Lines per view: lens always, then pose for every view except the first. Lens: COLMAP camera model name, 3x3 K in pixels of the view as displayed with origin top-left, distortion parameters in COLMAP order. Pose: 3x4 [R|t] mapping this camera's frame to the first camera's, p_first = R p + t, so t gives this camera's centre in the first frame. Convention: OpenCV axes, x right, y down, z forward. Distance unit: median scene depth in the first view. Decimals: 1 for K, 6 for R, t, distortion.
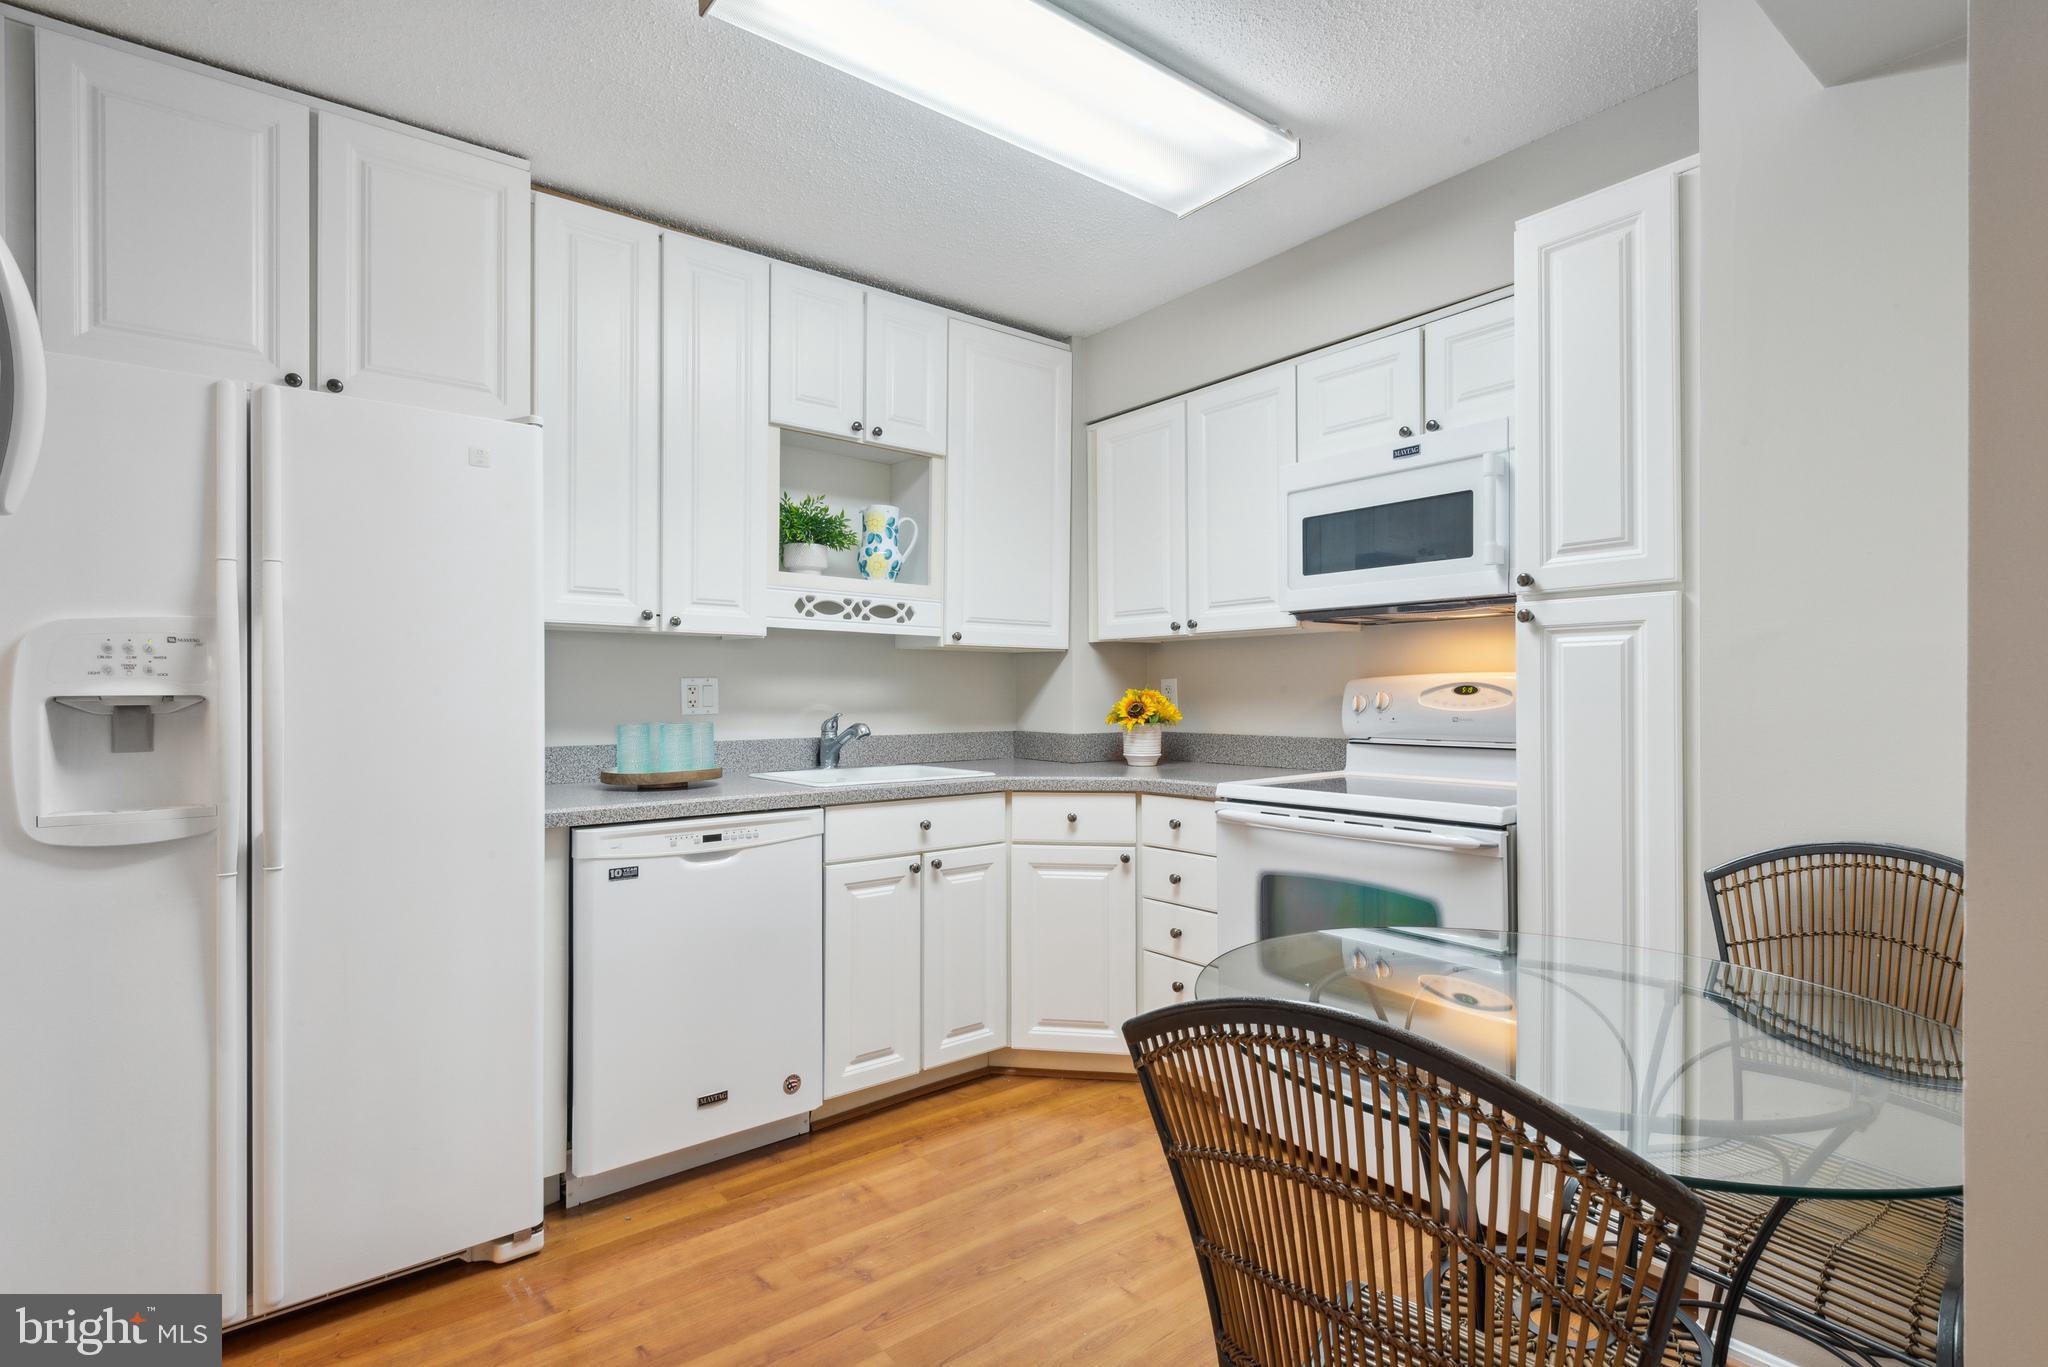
lens RADIAL K [[968.2, 0, 1024.0], [0, 968.2, 683.5], [0, 0, 1]] dist [0.010981, -0.000258]
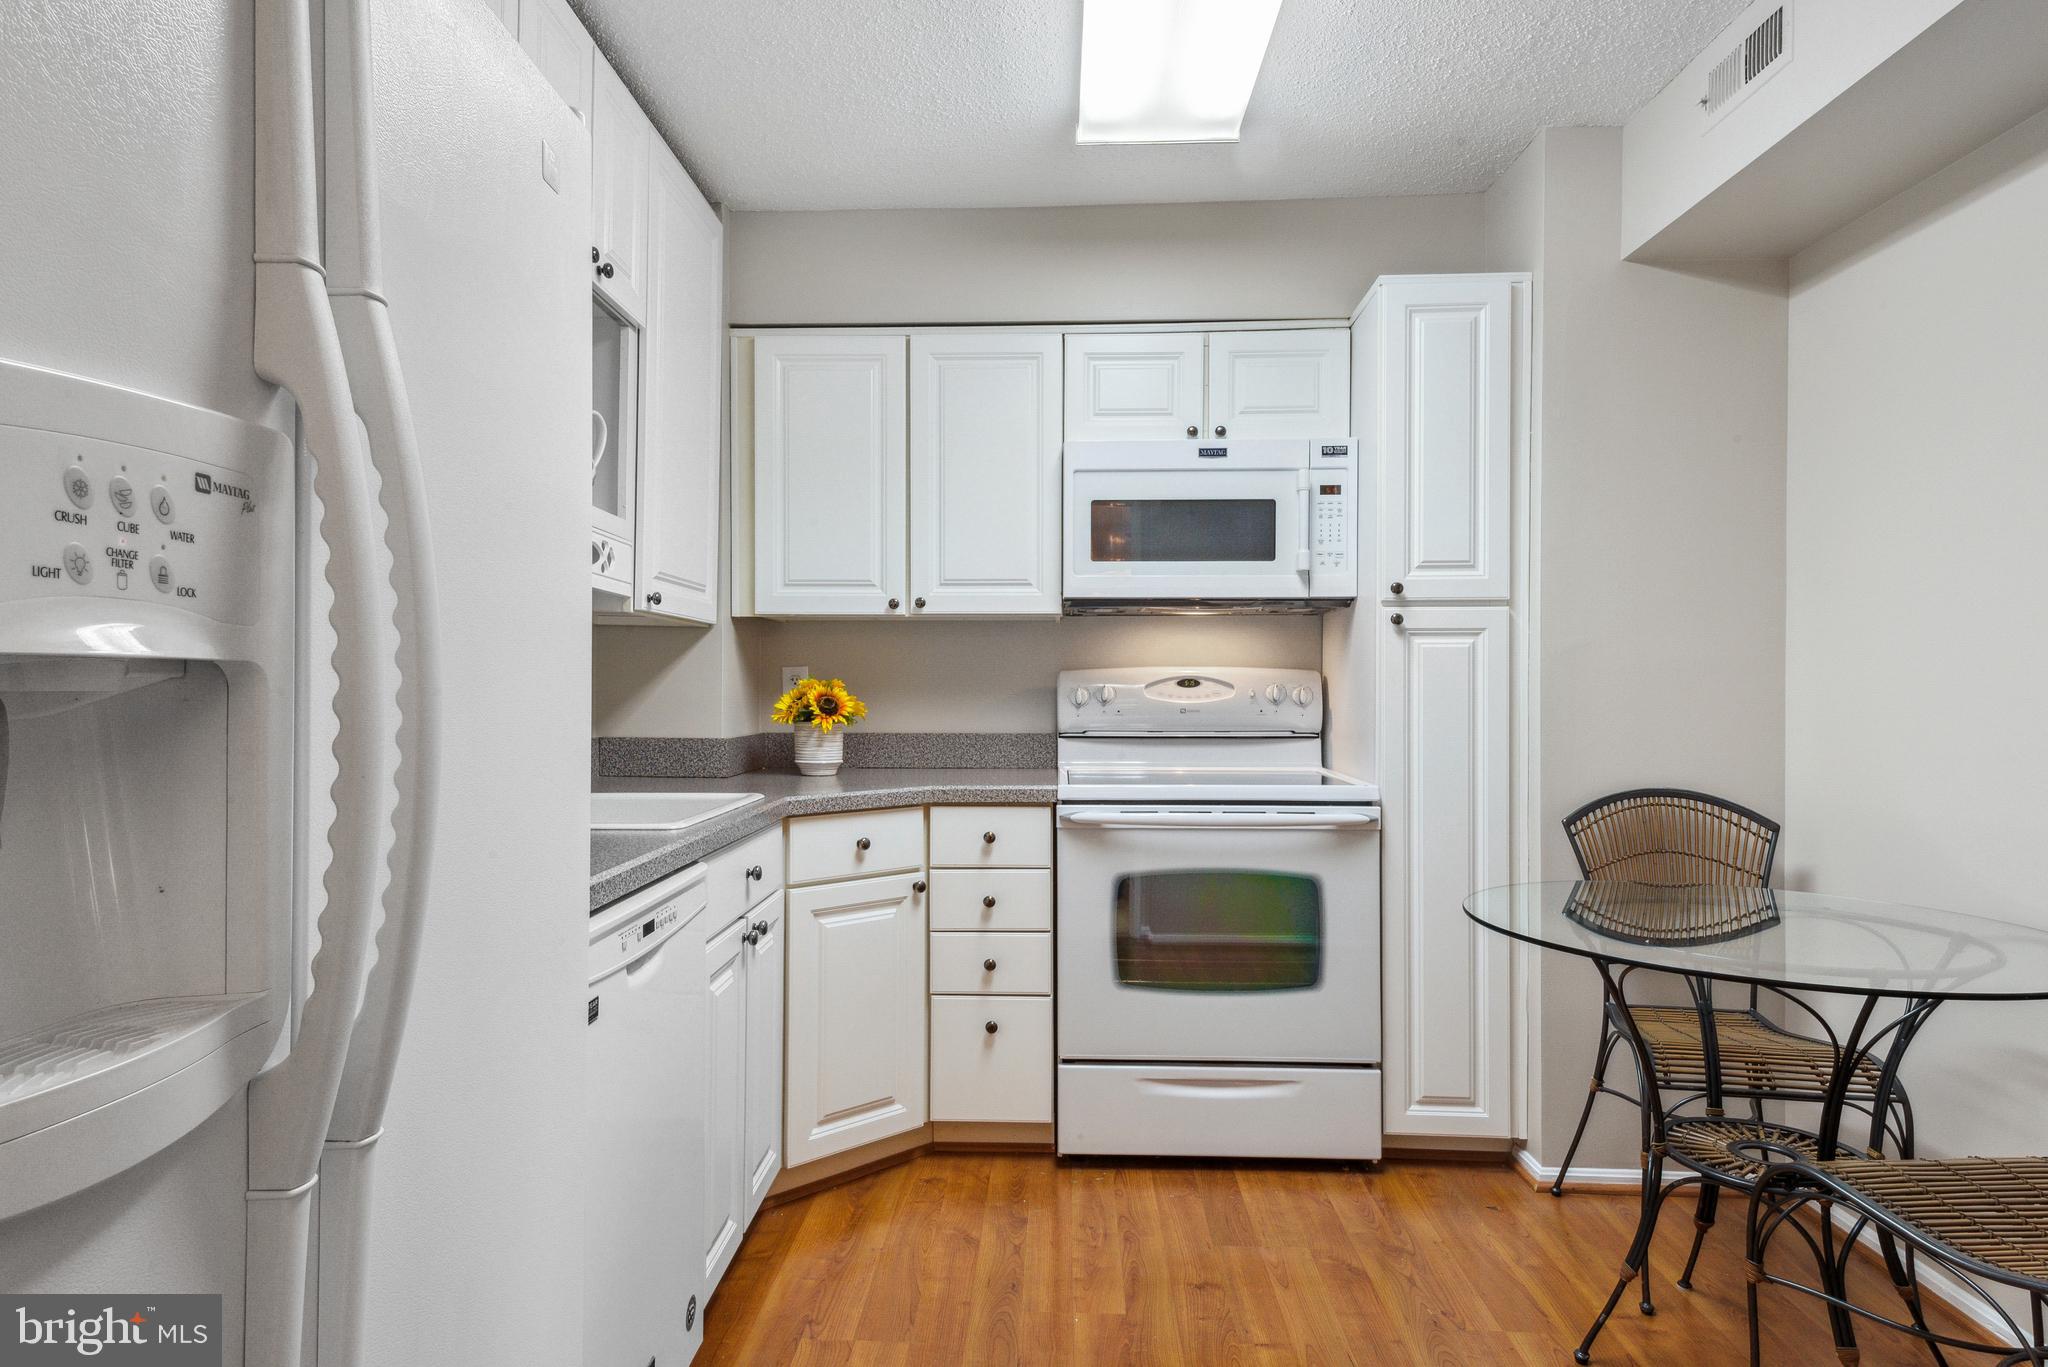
lens RADIAL K [[1135.8, 0, 983.4], [0, 1135.8, 676.4], [0, 0, 1]] dist [0.044172, -0.000051]
pose [[0.649841, 0.012883, 0.759961, -0.636997], [-0.011823, 0.999907, -0.006841, 0.010600], [-0.759978, -0.004539, 0.649933, 0.366453]]
